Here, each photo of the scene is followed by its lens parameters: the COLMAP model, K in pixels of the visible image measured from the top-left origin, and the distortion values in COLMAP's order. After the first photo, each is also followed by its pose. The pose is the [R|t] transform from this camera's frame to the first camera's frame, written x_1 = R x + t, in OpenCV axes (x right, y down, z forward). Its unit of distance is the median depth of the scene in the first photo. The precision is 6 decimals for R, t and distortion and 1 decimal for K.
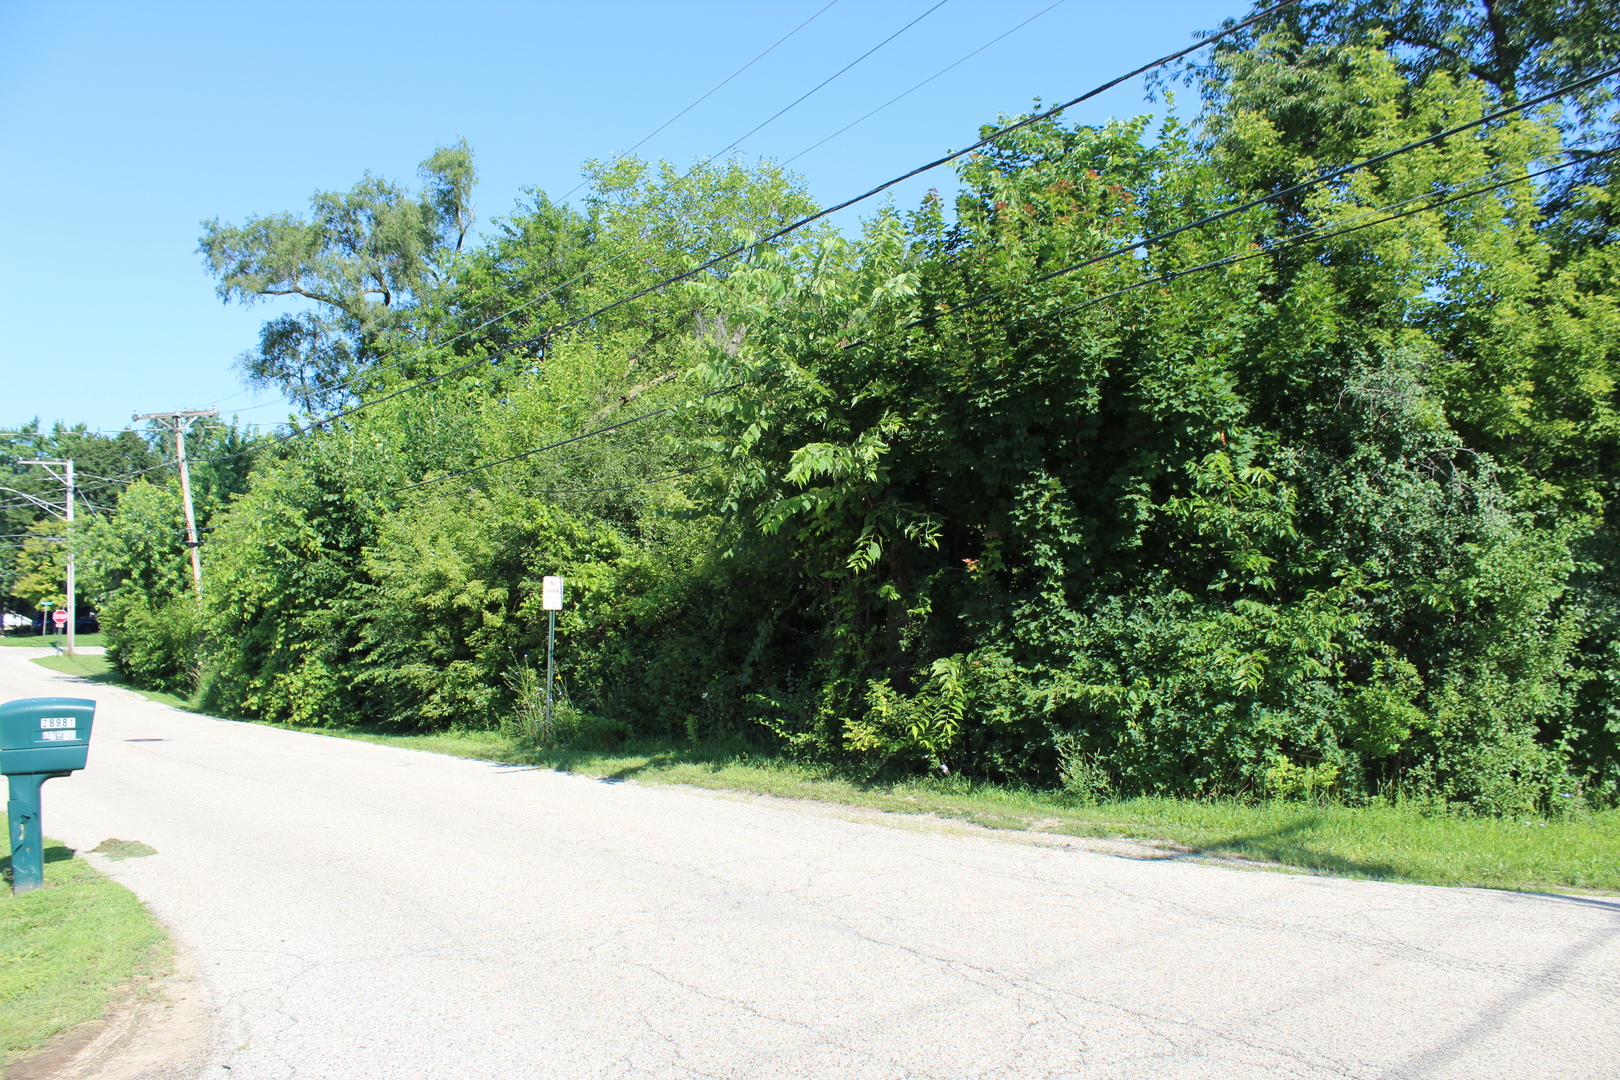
lens RADIAL K [[1328.6, 0, 812.0], [0, 1328.6, 547.4], [0, 0, 1]] dist [-0.162335, 0.136690]
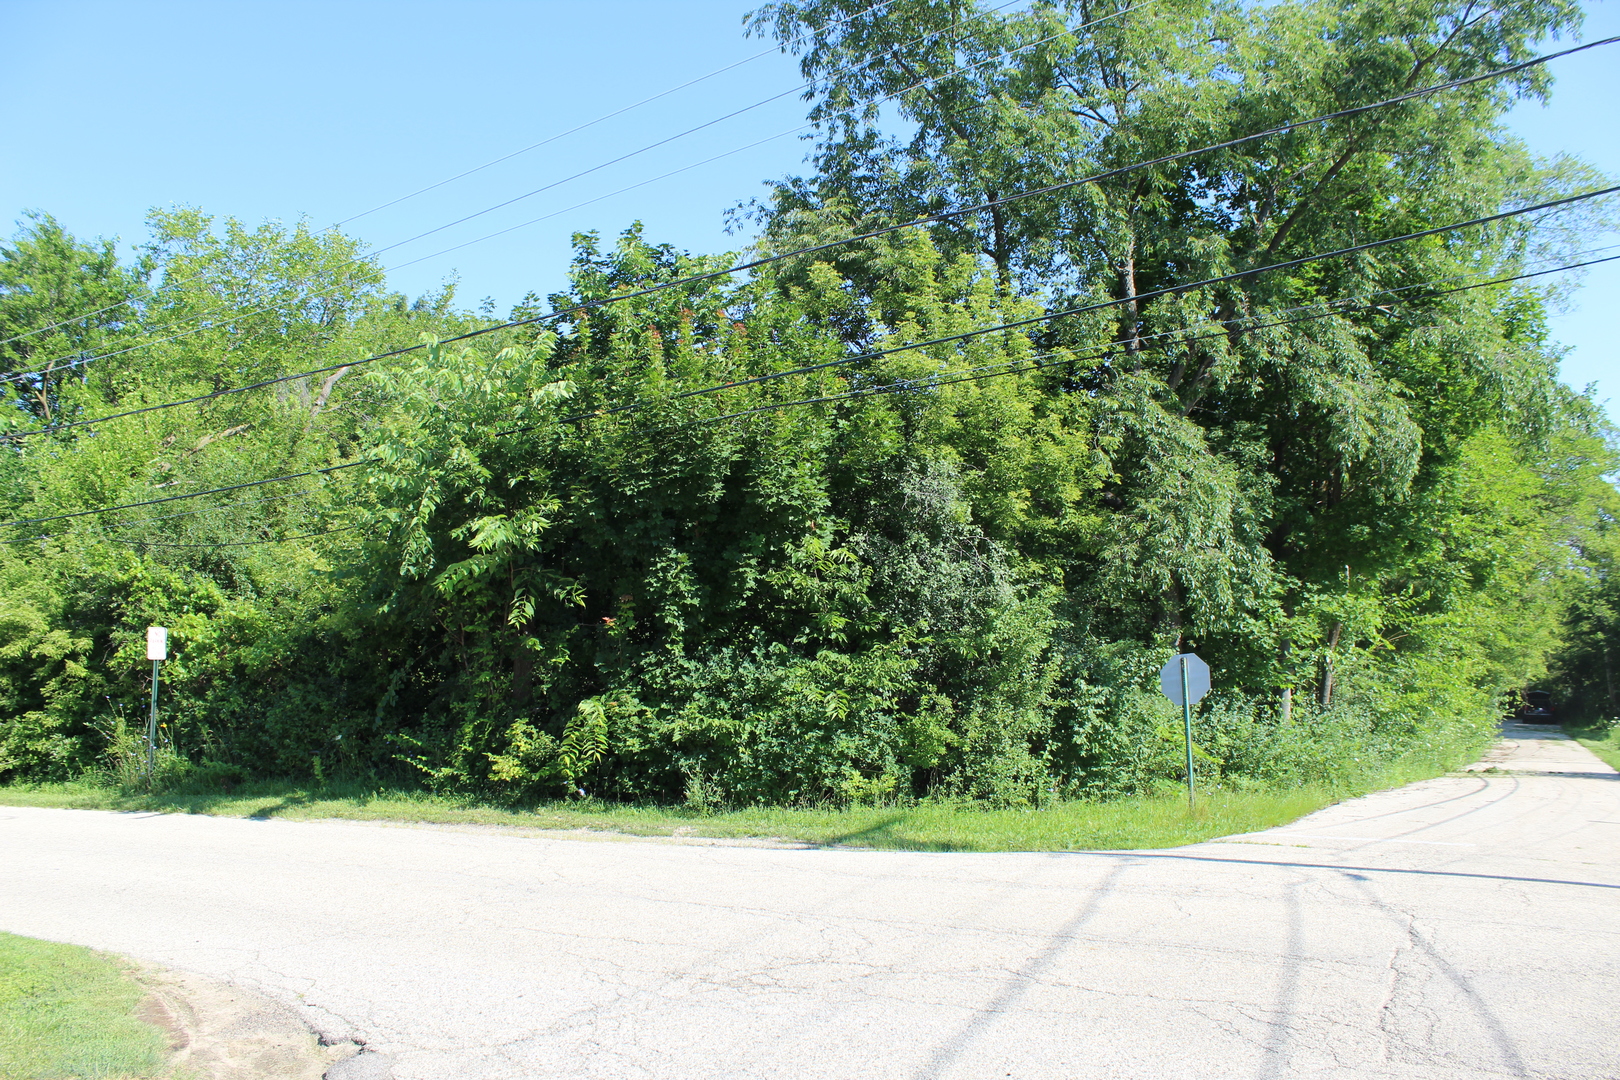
lens RADIAL K [[1328.6, 0, 812.0], [0, 1328.6, 547.4], [0, 0, 1]] dist [-0.162335, 0.136690]
pose [[0.914074, 0.023033, 0.404893, -0.209862], [-0.009485, 0.999327, -0.035435, -0.014684], [-0.405437, 0.028550, 0.913677, -0.189887]]
